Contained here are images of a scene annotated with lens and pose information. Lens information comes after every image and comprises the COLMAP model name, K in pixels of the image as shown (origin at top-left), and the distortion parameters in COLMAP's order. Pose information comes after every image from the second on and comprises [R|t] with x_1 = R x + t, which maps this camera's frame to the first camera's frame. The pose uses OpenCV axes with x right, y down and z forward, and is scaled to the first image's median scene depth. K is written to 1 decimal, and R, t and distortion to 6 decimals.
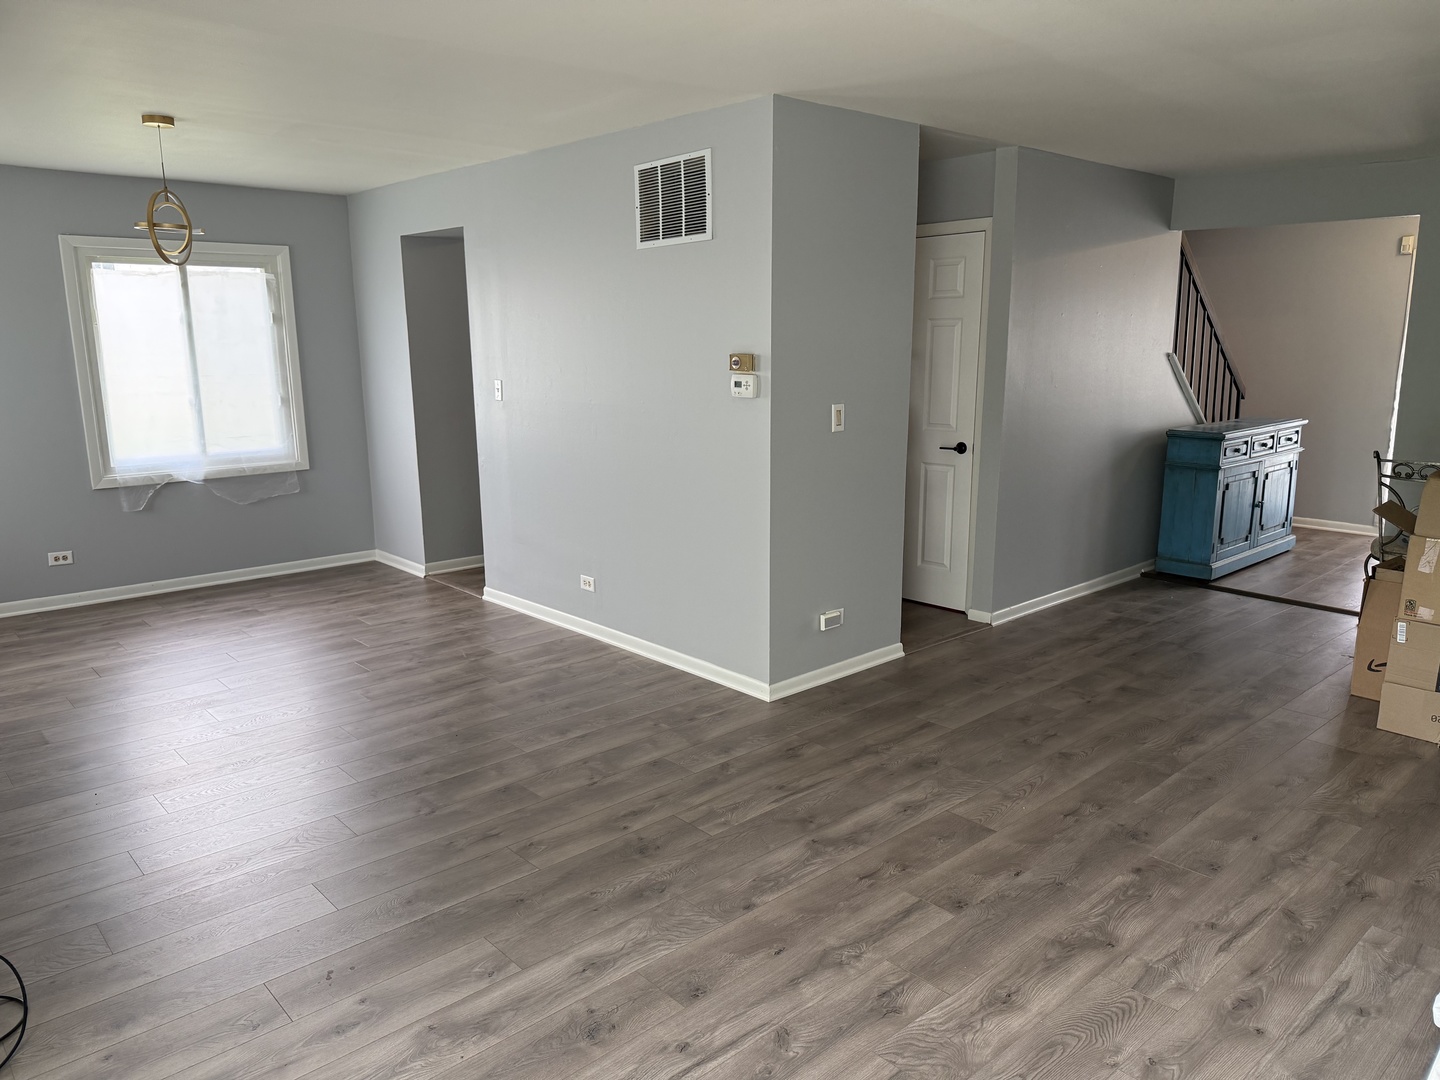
lens RADIAL K [[1011.0, 0, 722.4], [0, 1011.0, 540.7], [0, 0, 1]] dist [0.094260, -0.131320]
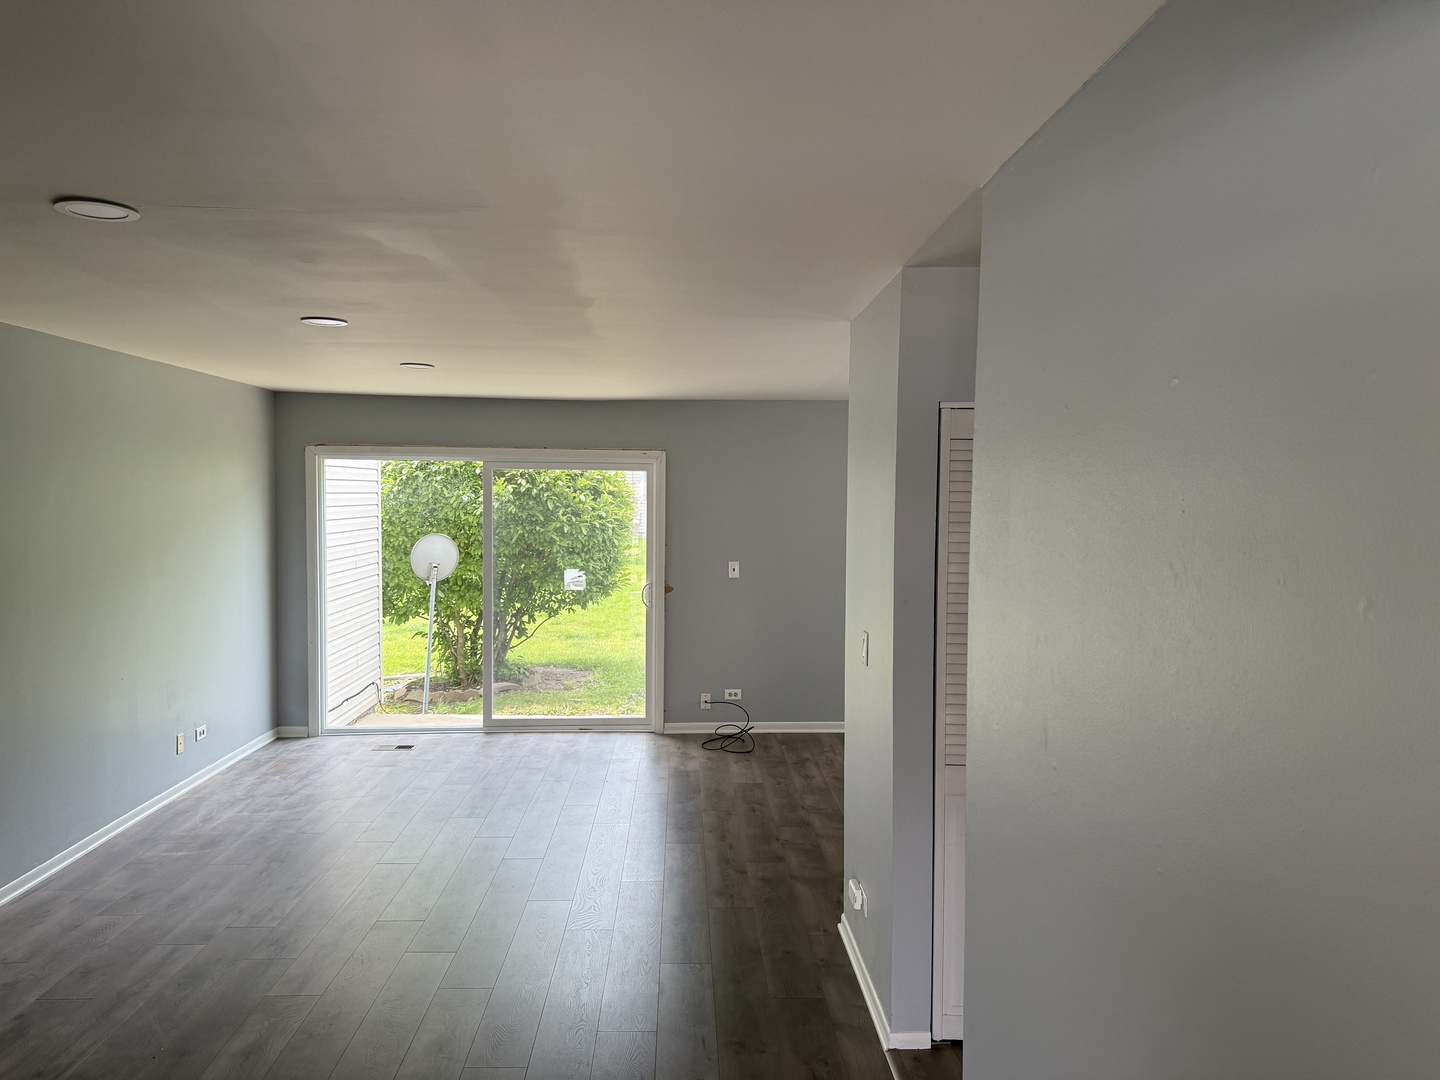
lens RADIAL K [[1000.6, 0, 720.0], [0, 1000.6, 540.0], [0, 0, 1]] dist [0.229110, -0.408669]
pose [[-0.641504, 0.035285, -0.766308, 1.218100], [-0.158627, 0.971250, 0.177514, -0.500066], [0.750540, 0.235433, -0.617463, 2.065470]]
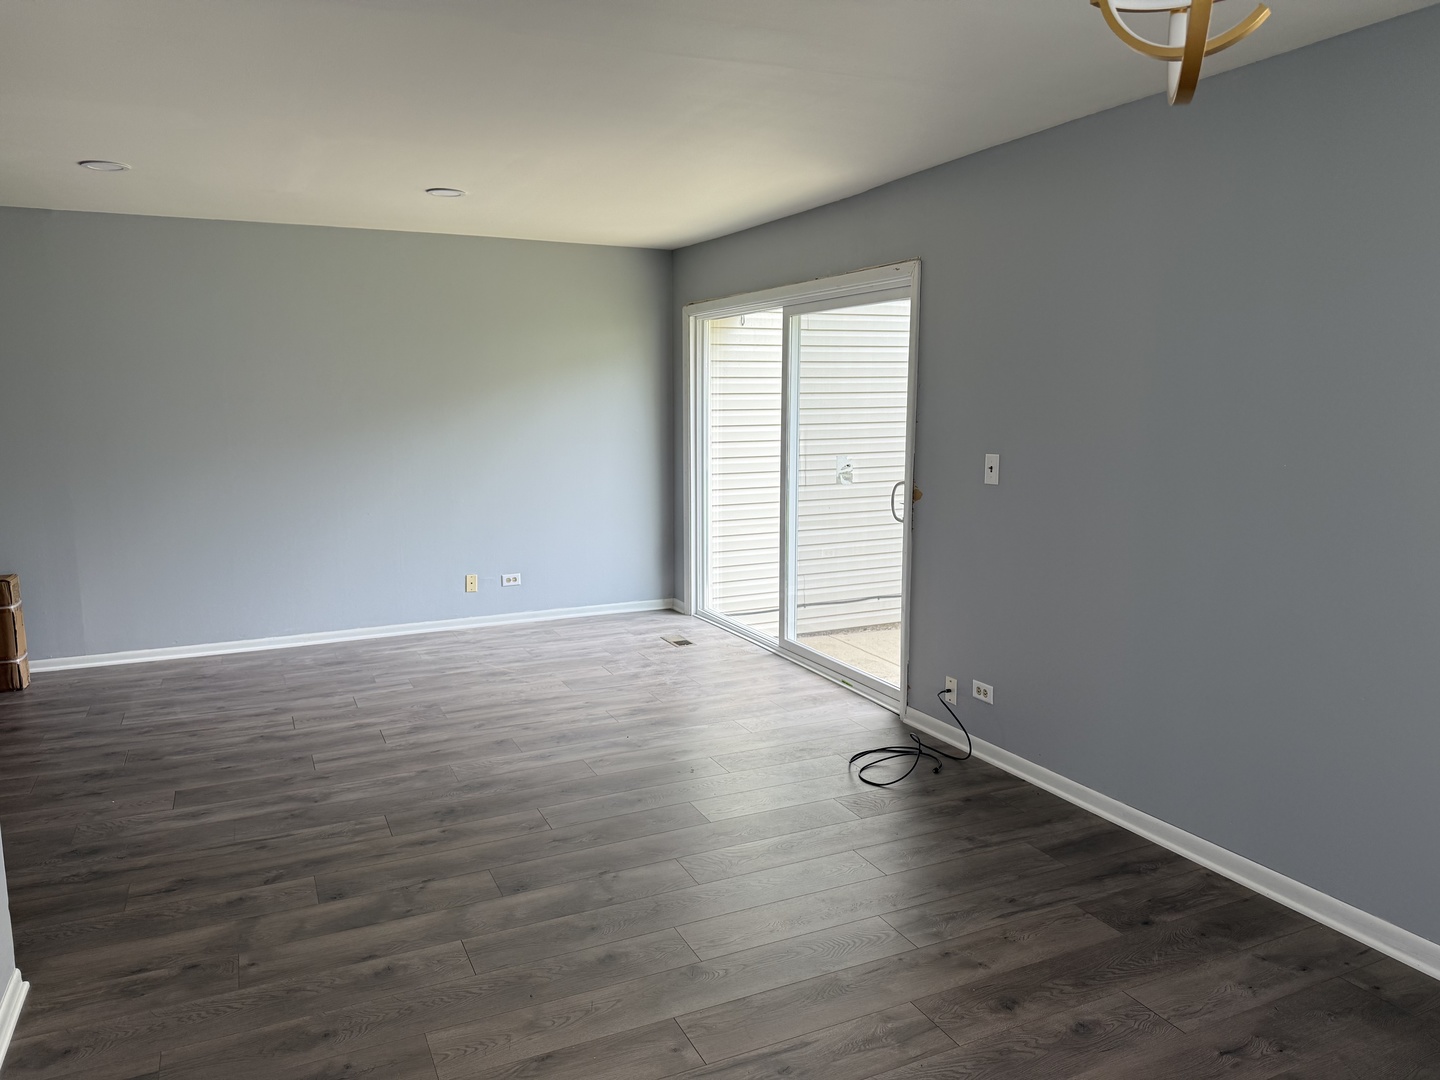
lens RADIAL K [[1011.0, 0, 722.4], [0, 1011.0, 540.7], [0, 0, 1]] dist [0.094260, -0.131320]
pose [[-0.957327, -0.035116, 0.286865, -0.739277], [0.064654, 0.941411, 0.331006, -0.381089], [-0.281681, 0.335428, -0.898968, 1.945618]]
